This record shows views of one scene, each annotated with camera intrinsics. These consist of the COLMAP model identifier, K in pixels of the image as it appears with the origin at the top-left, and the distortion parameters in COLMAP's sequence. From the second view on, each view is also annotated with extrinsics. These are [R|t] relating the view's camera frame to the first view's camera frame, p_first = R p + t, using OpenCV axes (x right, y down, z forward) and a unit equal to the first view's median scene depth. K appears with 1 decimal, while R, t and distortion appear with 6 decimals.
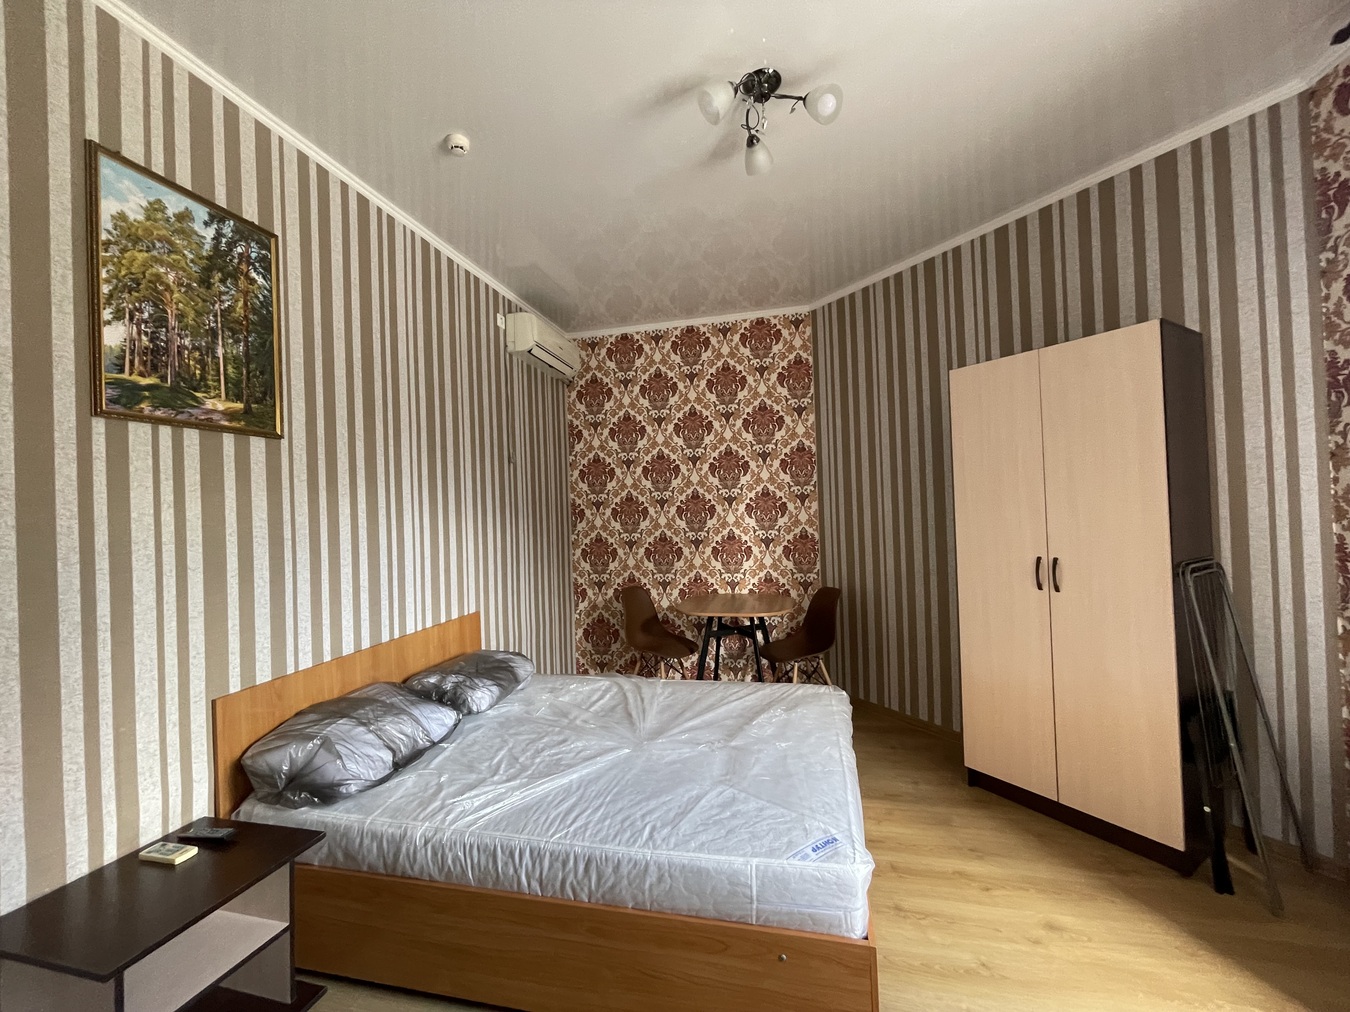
lens RADIAL K [[543.1, 0, 676.9], [0, 543.1, 506.4], [0, 0, 1]] dist [-0.006740, 0.000756]
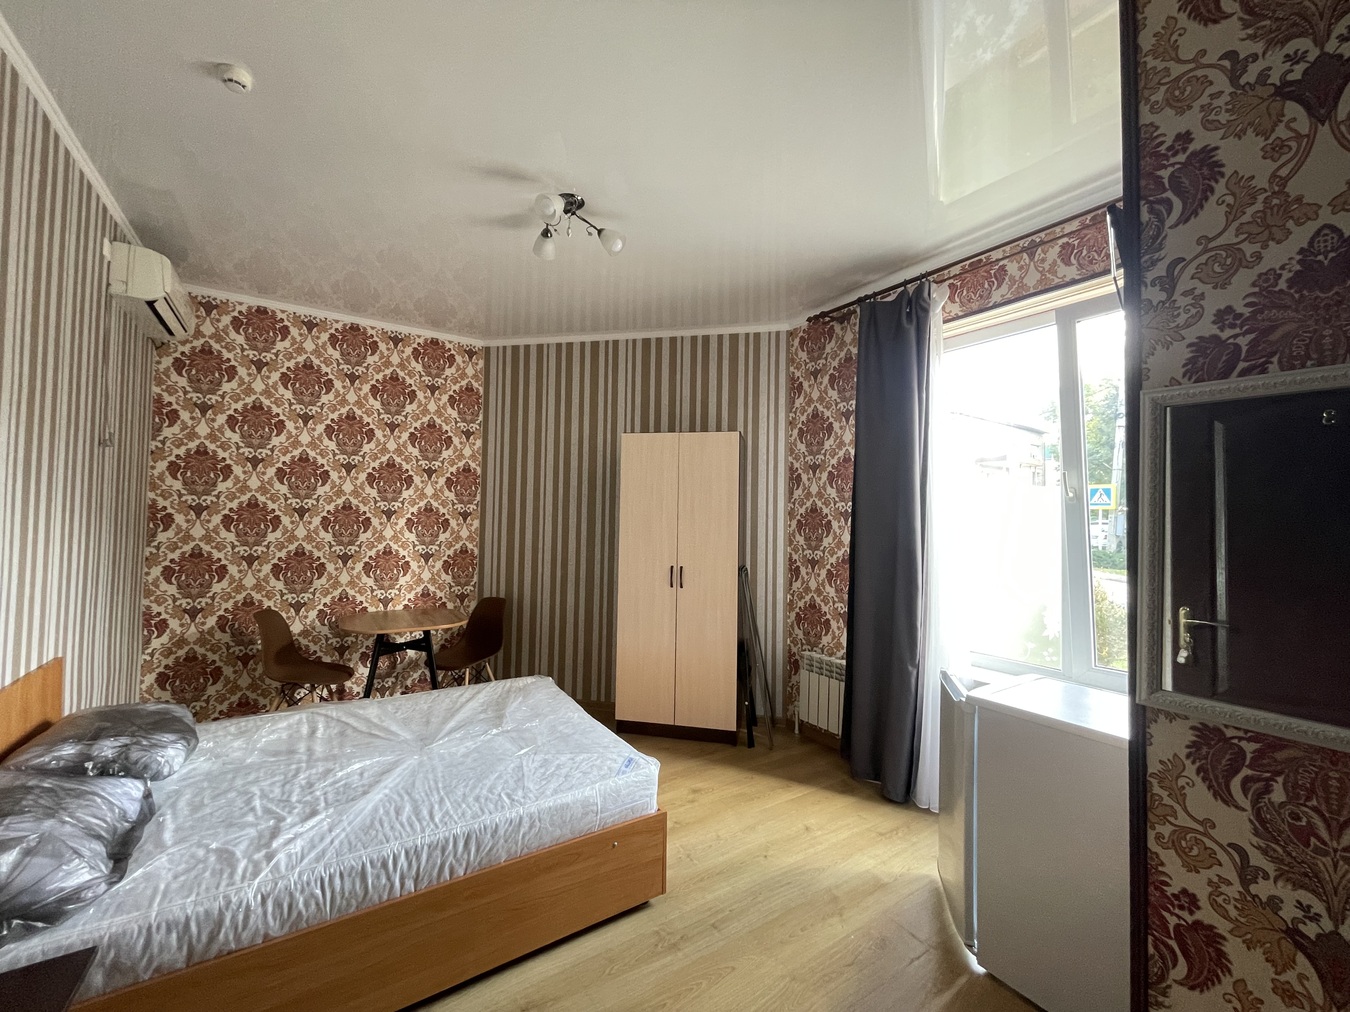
lens RADIAL K [[543.1, 0, 674.8], [0, 543.1, 507.9], [0, 0, 1]] dist [-0.006740, 0.000756]
pose [[0.678689, 0.065210, 0.731525, -0.397428], [-0.046126, 0.997869, -0.046158, -0.000779], [-0.732976, -0.002416, 0.680250, -0.047323]]
